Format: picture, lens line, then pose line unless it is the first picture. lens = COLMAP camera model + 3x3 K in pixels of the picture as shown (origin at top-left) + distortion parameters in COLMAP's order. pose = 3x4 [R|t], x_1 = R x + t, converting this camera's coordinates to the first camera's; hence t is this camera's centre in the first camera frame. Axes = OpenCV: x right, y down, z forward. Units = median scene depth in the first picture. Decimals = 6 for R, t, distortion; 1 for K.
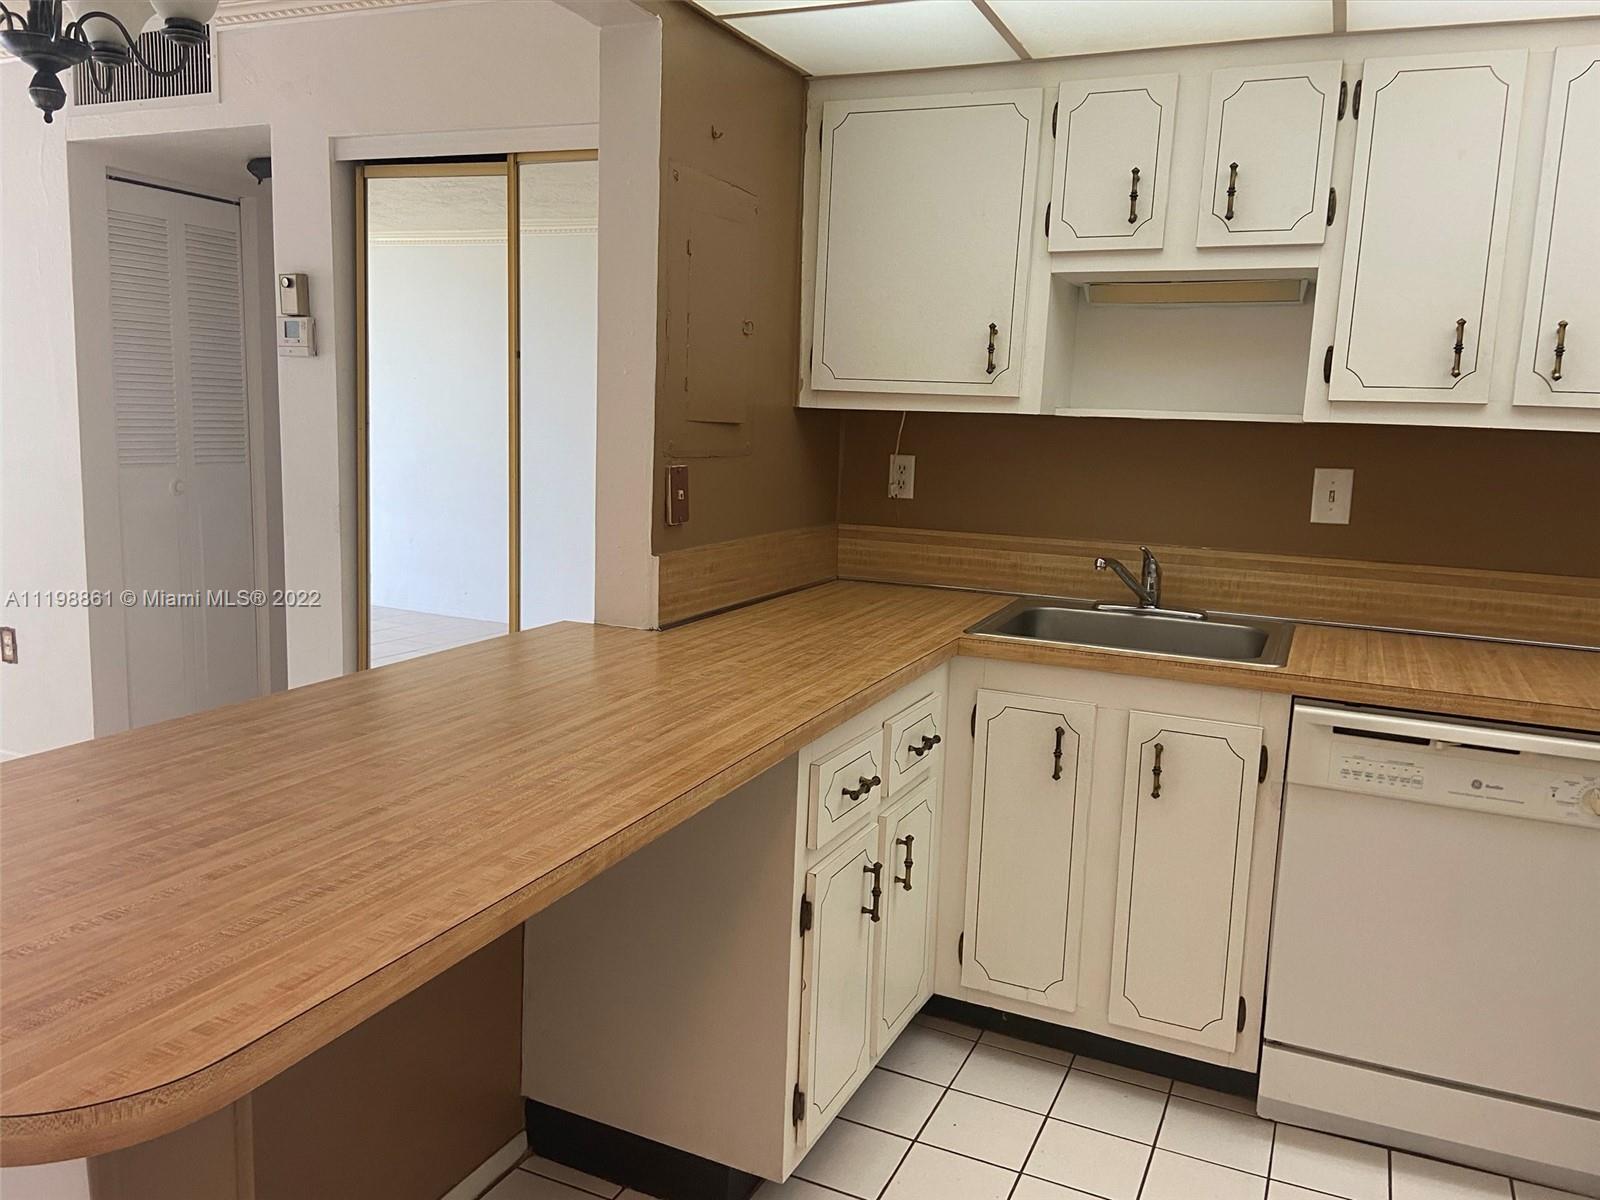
lens RADIAL K [[1204.8, 0, 800.0], [0, 1204.8, 600.0], [0, 0, 1]] dist [0.121448, -0.154081]
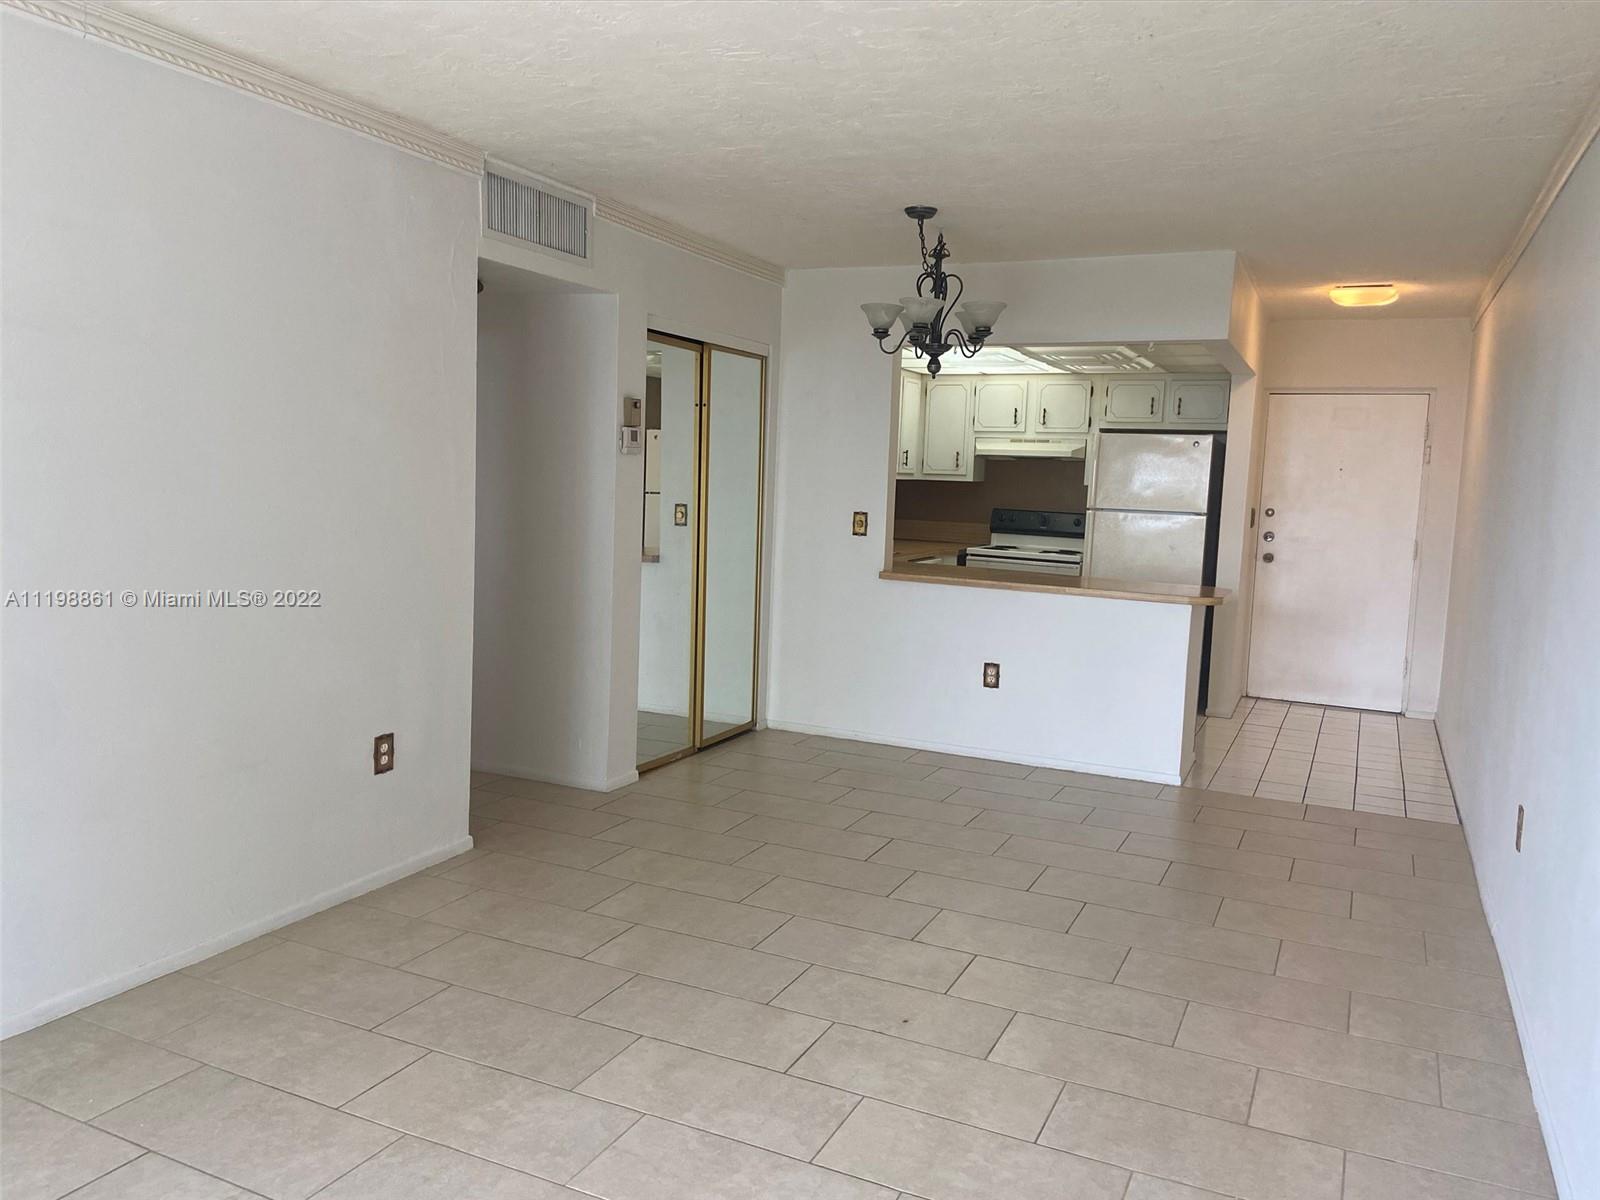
lens RADIAL K [[1201.7, 0, 800.6], [0, 1201.7, 594.6], [0, 0, 1]] dist [0.119073, -0.144505]
pose [[0.005210, -0.141538, 0.989919, -2.722419], [0.115957, 0.983340, 0.139987, -0.308629], [-0.993241, 0.114059, 0.021536, 1.154852]]
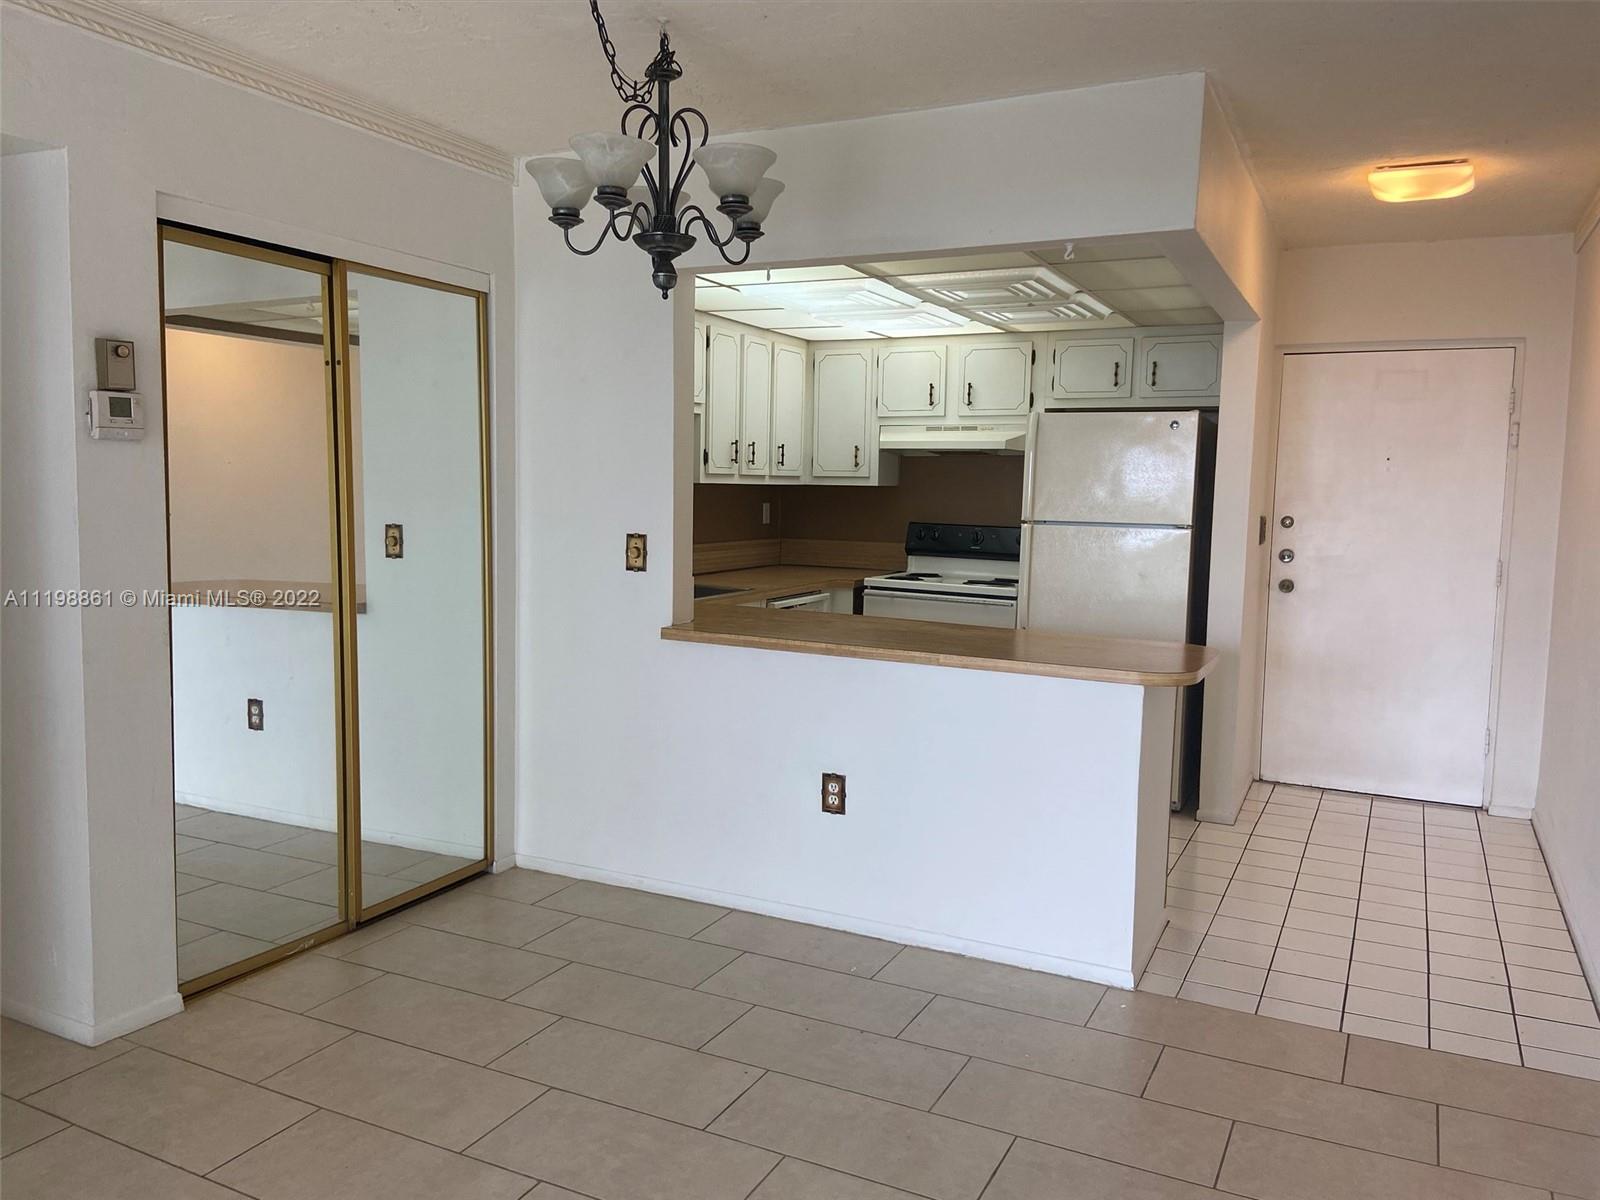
lens RADIAL K [[1204.8, 0, 800.0], [0, 1204.8, 600.0], [0, 0, 1]] dist [0.121448, -0.154081]
pose [[0.028098, -0.136360, 0.990261, -1.788000], [0.134847, 0.982114, 0.131412, -0.205212], [-0.990468, 0.129841, 0.045983, 0.776396]]
